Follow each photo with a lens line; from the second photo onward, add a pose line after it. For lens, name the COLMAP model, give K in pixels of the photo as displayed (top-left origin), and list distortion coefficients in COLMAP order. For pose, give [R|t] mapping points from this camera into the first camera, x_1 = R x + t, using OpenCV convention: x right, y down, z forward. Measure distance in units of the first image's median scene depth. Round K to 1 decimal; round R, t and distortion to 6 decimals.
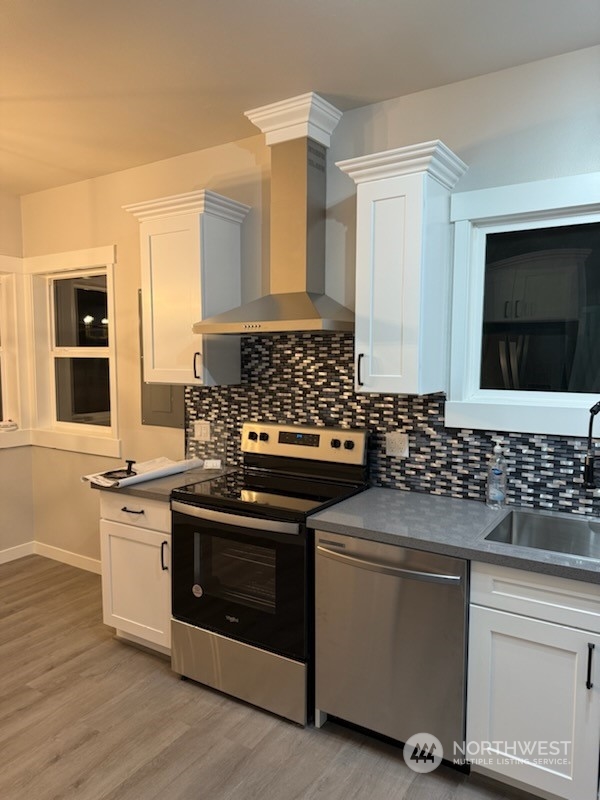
lens RADIAL K [[580.2, 0, 302.3], [0, 580.2, 401.7], [0, 0, 1]] dist [0.069332, -0.067274]
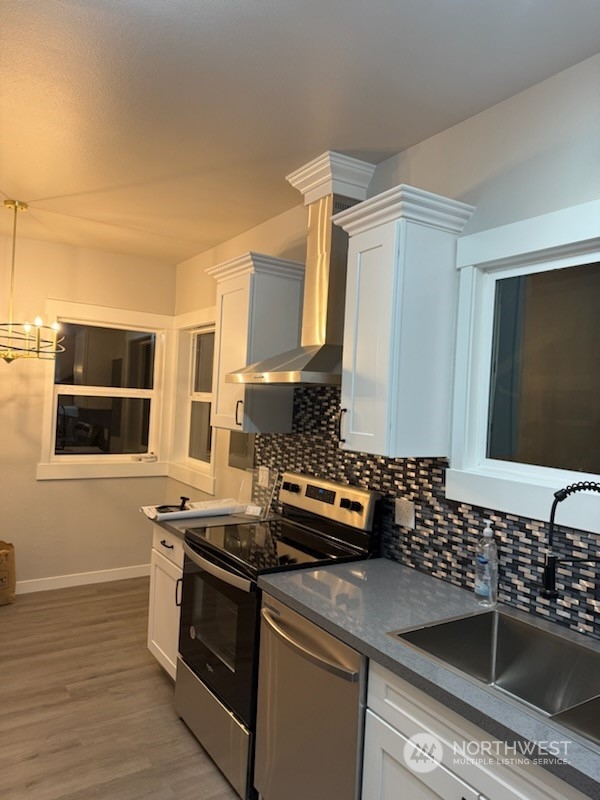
lens RADIAL K [[580.2, 0, 296.5], [0, 580.2, 393.4], [0, 0, 1]] dist [0.069332, -0.067274]
pose [[0.904662, 0.037480, -0.424478, 0.388383], [-0.078612, 0.993706, -0.079799, -0.023901], [0.418816, 0.105560, 0.901915, 0.101158]]
